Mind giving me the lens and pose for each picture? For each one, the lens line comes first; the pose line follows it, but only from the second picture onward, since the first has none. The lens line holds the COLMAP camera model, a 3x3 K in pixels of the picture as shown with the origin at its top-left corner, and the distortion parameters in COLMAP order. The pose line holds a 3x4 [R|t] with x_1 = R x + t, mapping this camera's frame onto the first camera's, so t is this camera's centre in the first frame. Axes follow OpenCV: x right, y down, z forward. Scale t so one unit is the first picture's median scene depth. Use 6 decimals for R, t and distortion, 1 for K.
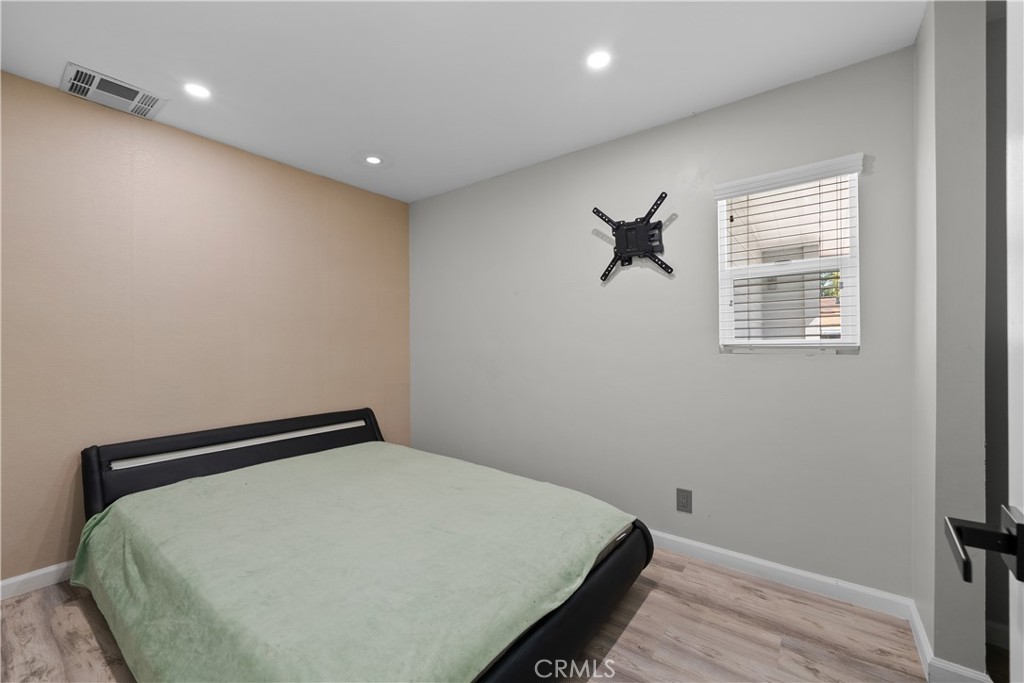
lens RADIAL K [[405.5, 0, 514.1], [0, 405.5, 339.0], [0, 0, 1]] dist [-0.002113, -0.000166]
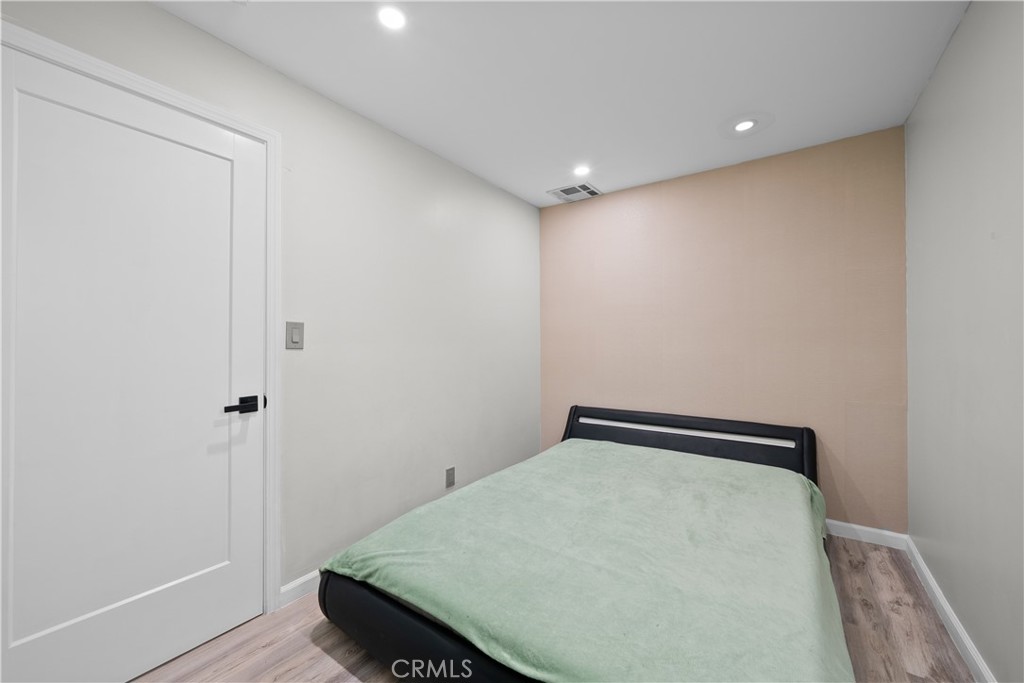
lens RADIAL K [[405.5, 0, 514.1], [0, 405.5, 339.0], [0, 0, 1]] dist [-0.002113, -0.000166]
pose [[0.043525, -0.007980, -0.999020, 0.691321], [0.011874, 0.999902, -0.007470, -0.002507], [0.998982, -0.011537, 0.043615, 0.724765]]
